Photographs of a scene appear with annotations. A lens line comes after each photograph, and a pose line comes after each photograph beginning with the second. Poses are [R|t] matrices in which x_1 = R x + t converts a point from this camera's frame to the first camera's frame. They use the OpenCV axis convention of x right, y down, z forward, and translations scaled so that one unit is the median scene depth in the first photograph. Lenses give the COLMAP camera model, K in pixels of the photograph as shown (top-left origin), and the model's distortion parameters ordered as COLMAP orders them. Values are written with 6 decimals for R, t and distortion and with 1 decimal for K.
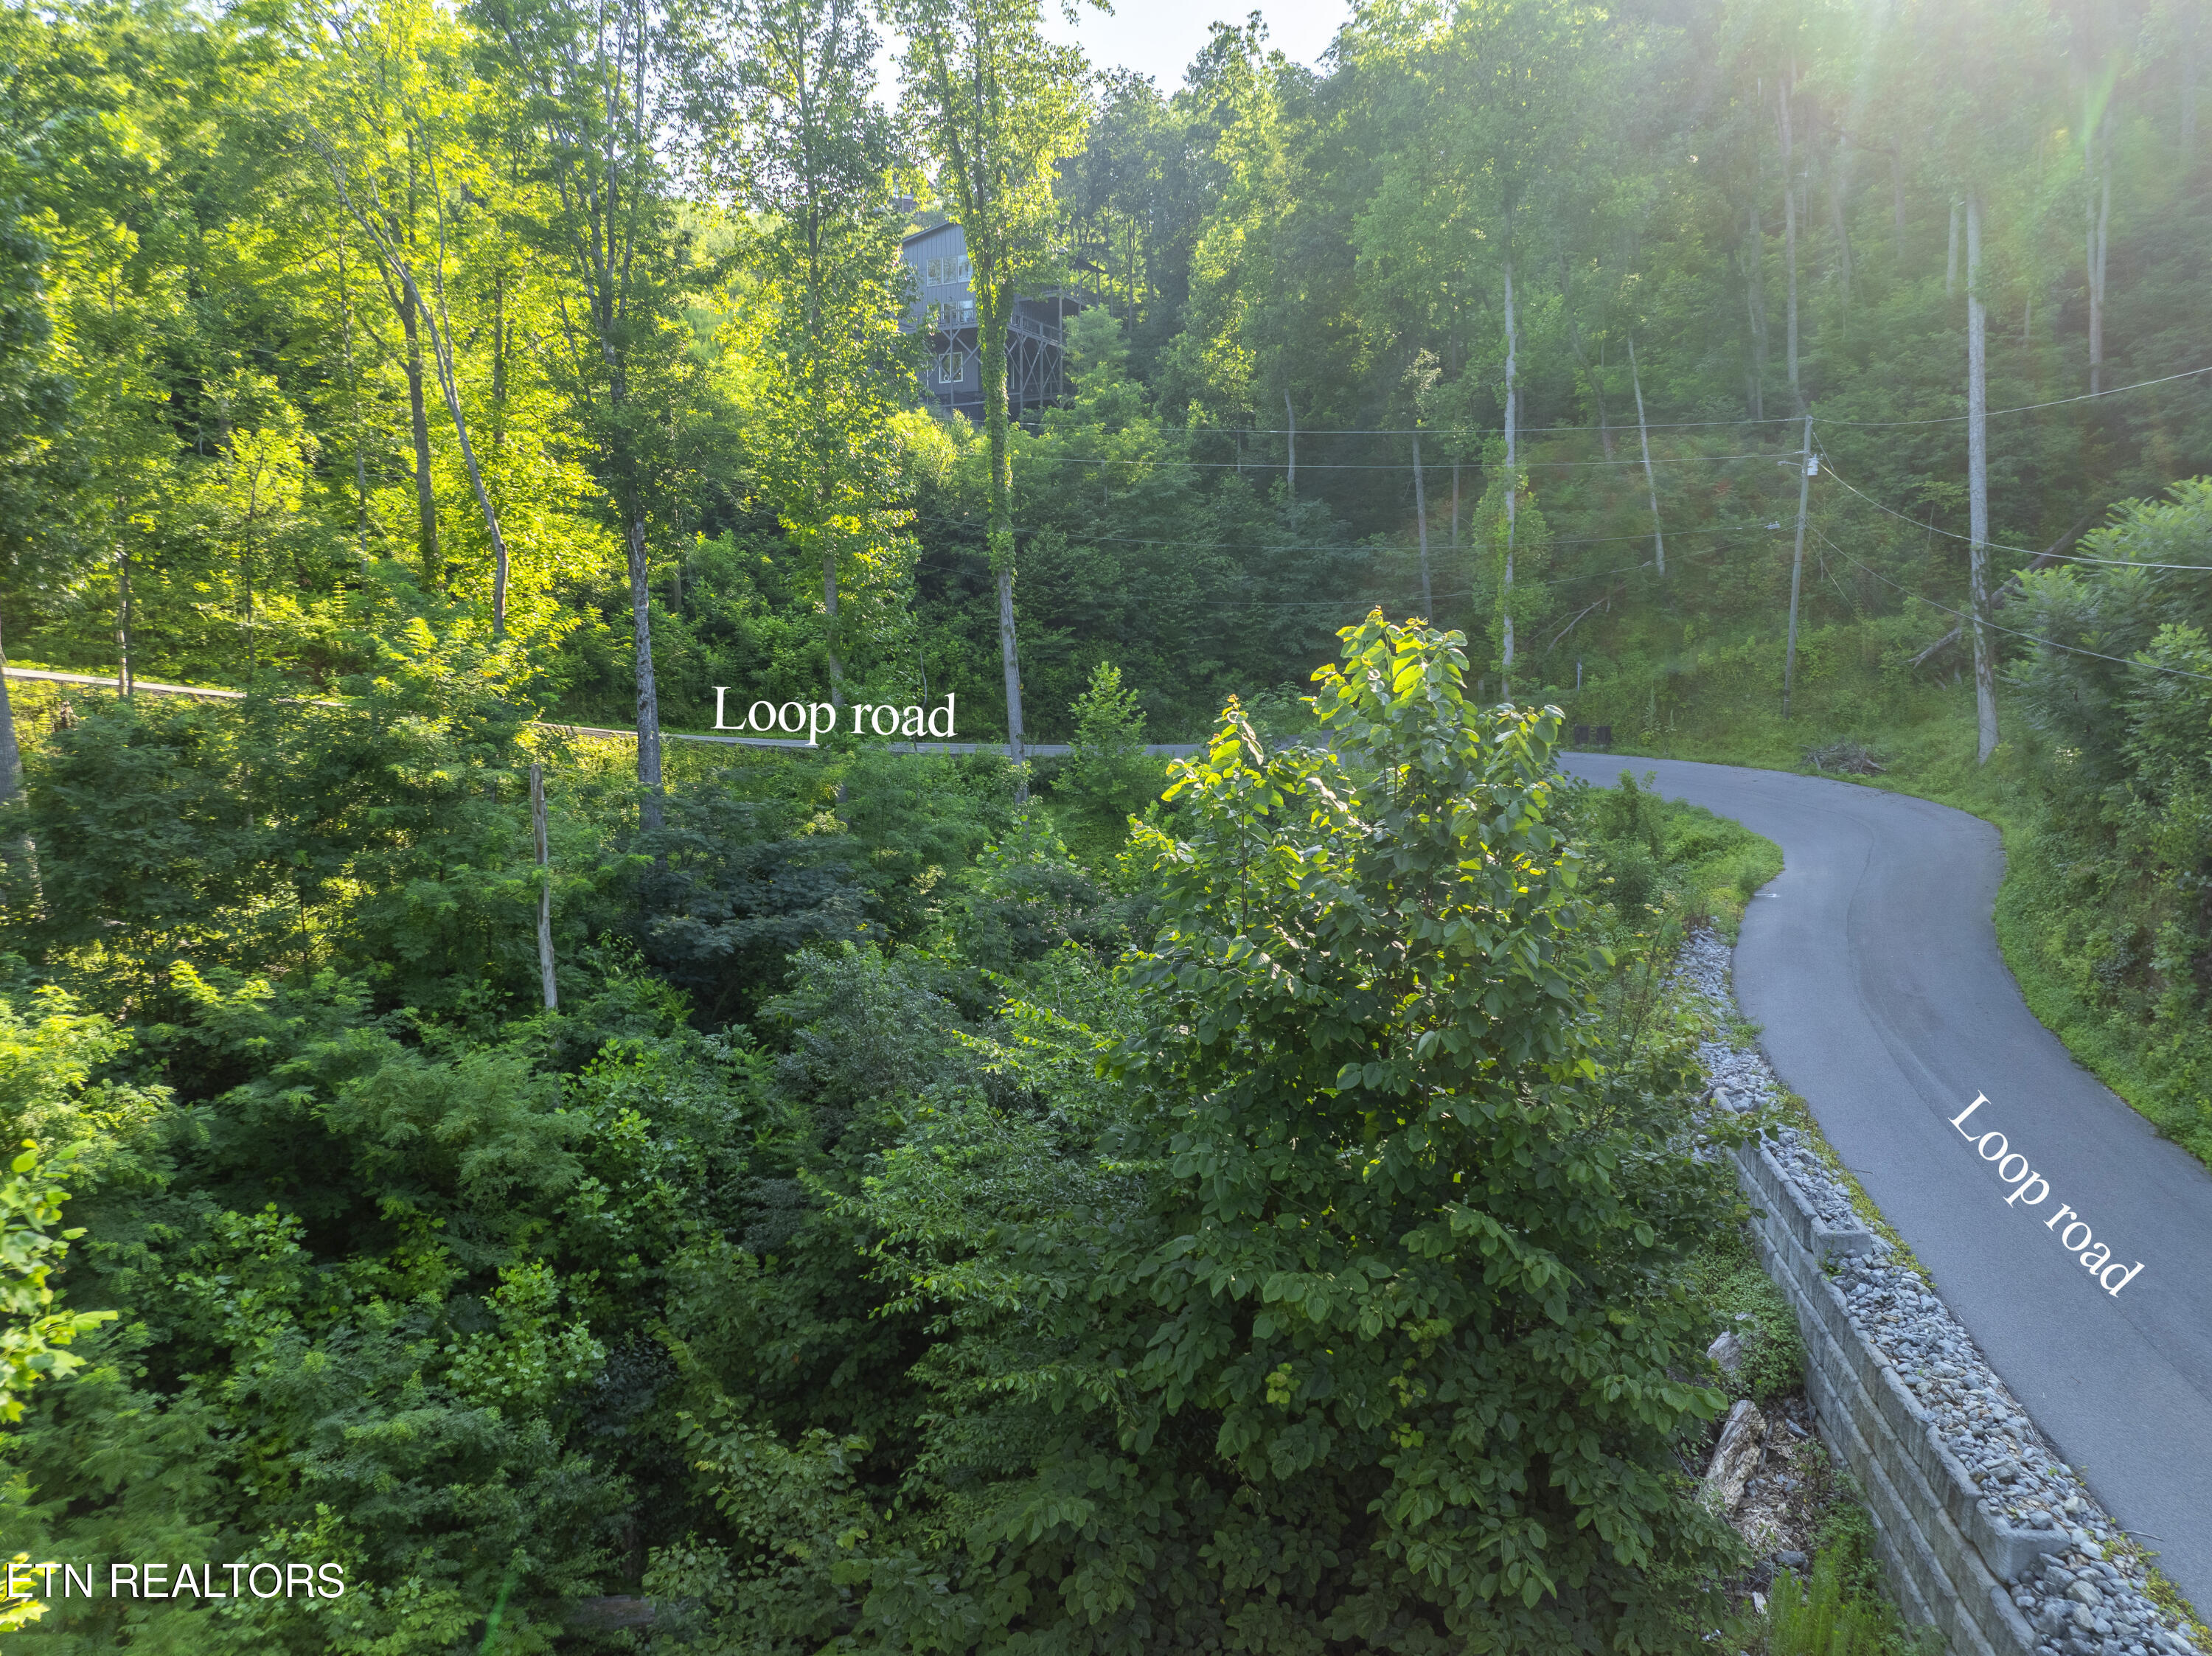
lens RADIAL K [[1549.8, 0, 1110.0], [0, 1549.8, 825.5], [0, 0, 1]] dist [-0.043242, 0.011827]
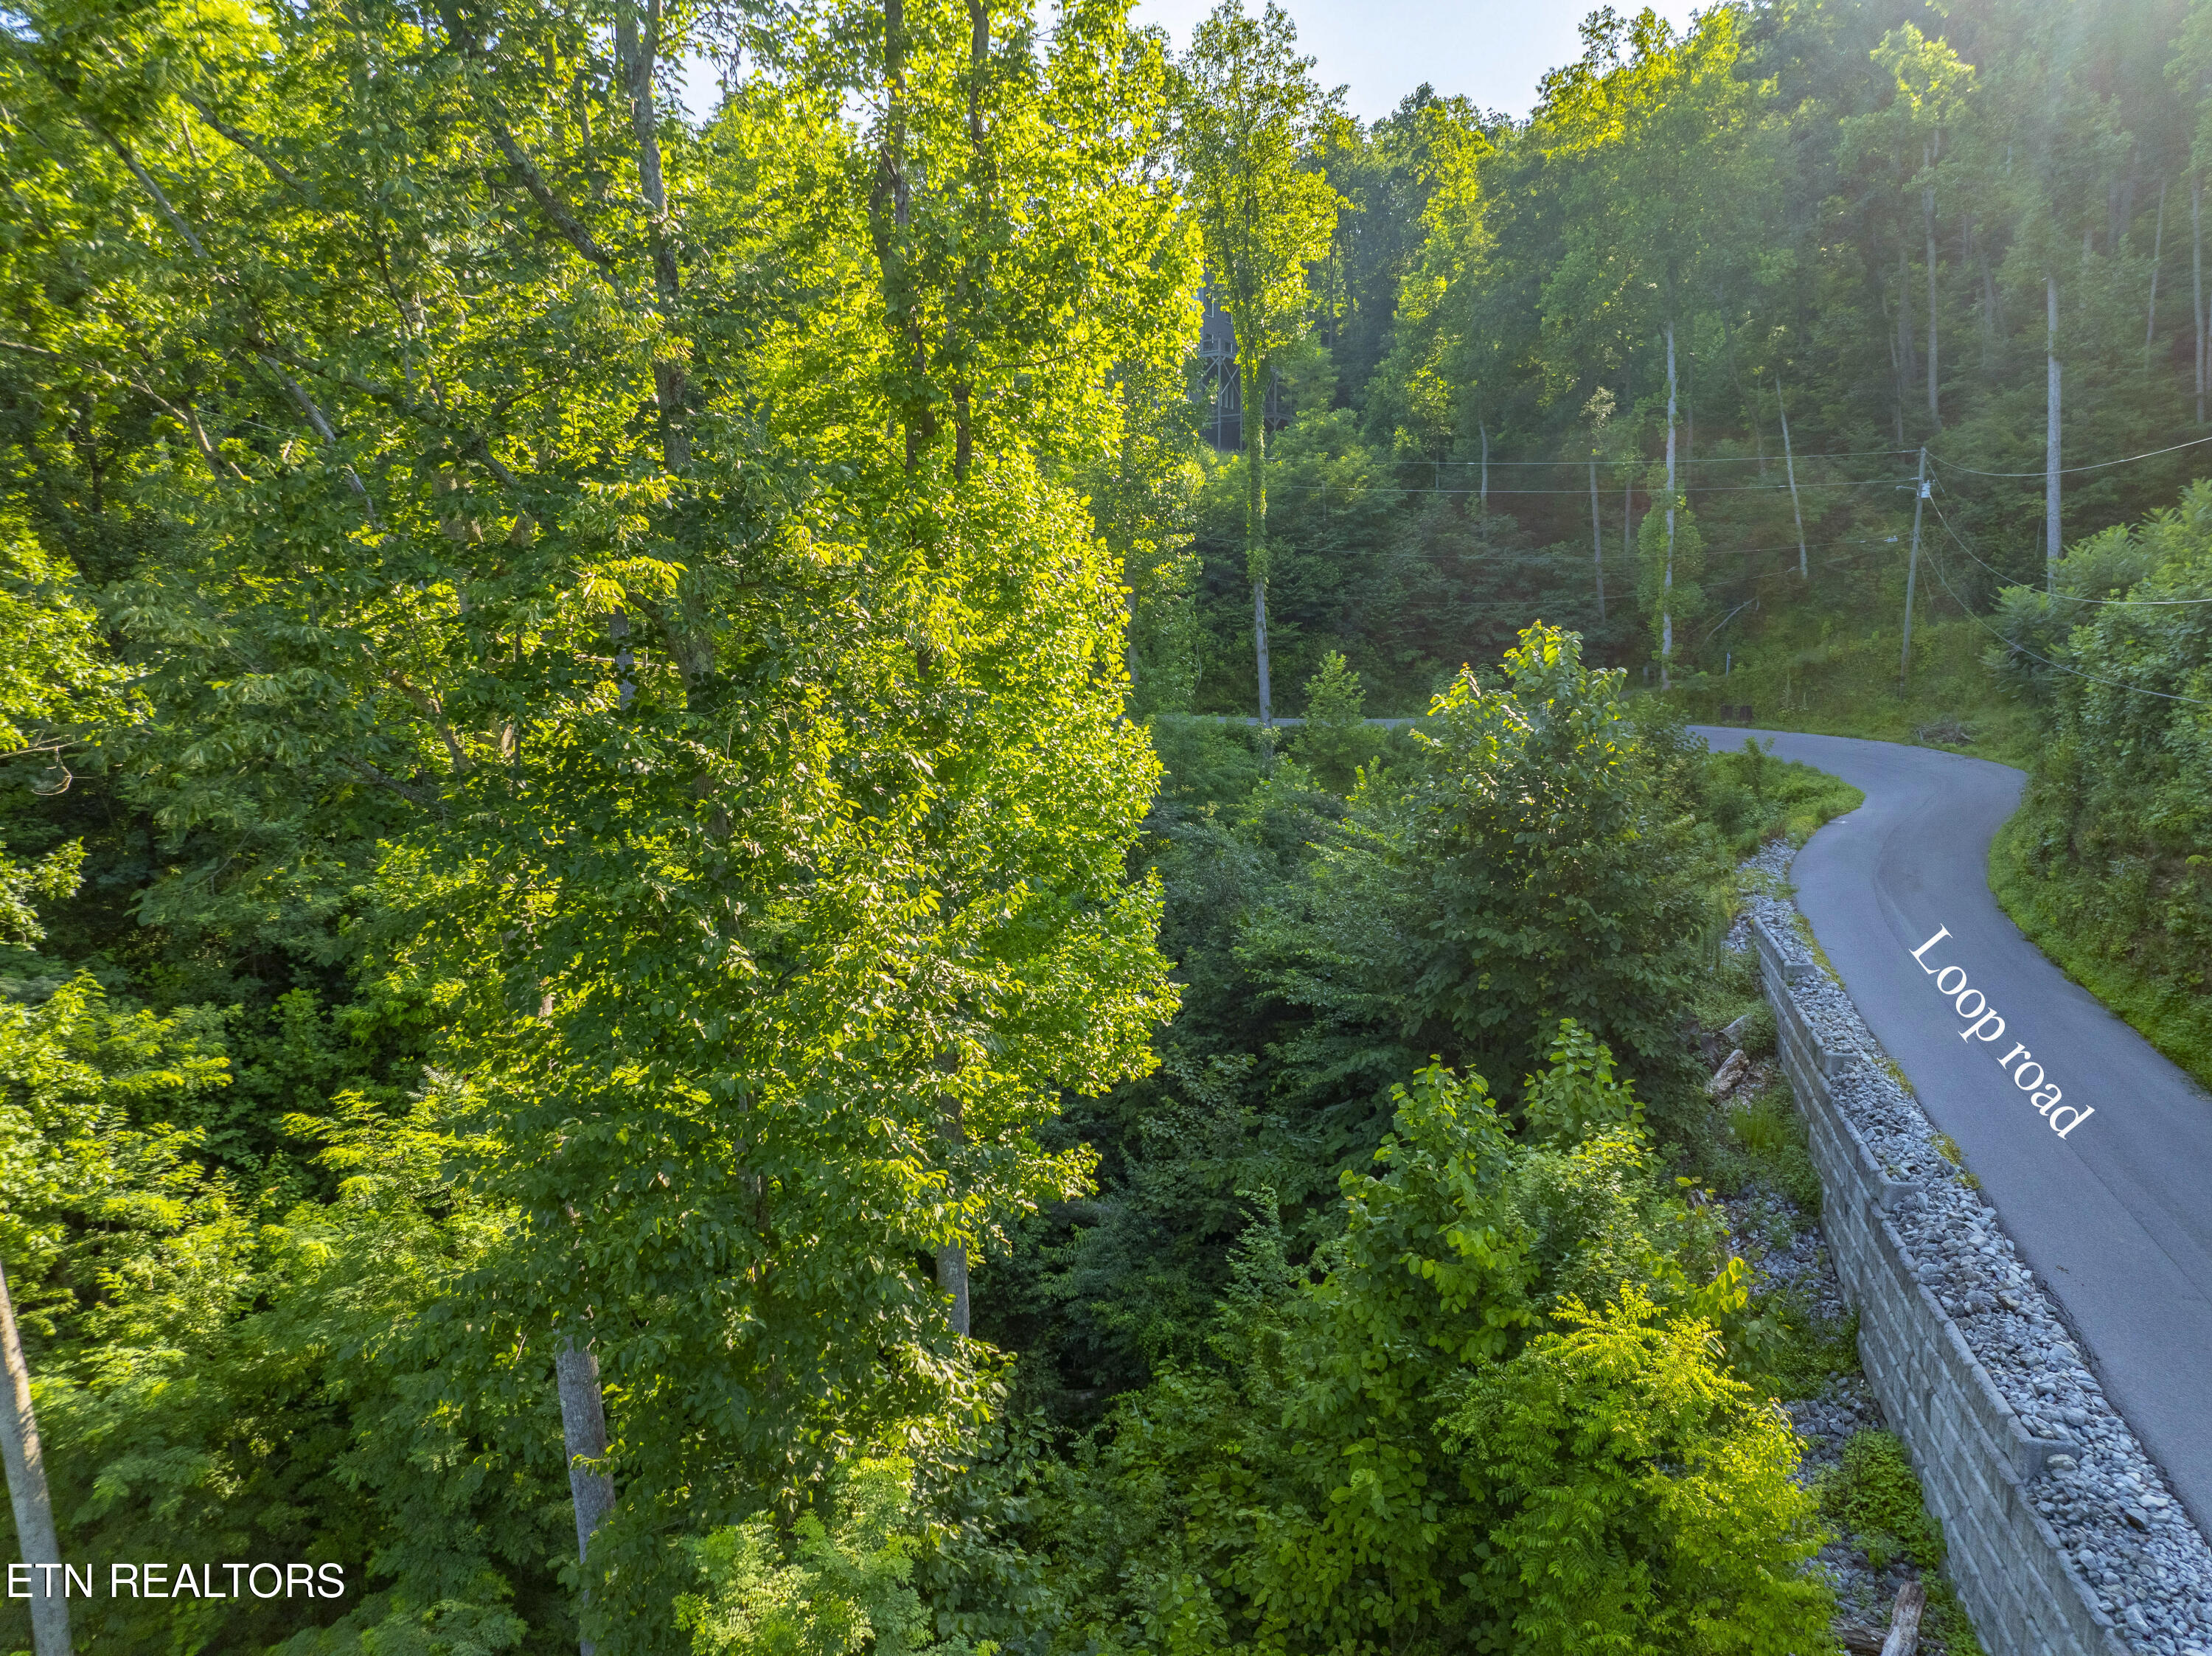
lens RADIAL K [[1549.8, 0, 1104.4], [0, 1549.8, 831.2], [0, 0, 1]] dist [-0.043242, 0.011827]
pose [[0.992987, 0.015388, -0.117219, -0.037336], [-0.014331, 0.999849, 0.009855, 0.030822], [0.117352, -0.008107, 0.993057, -0.268040]]
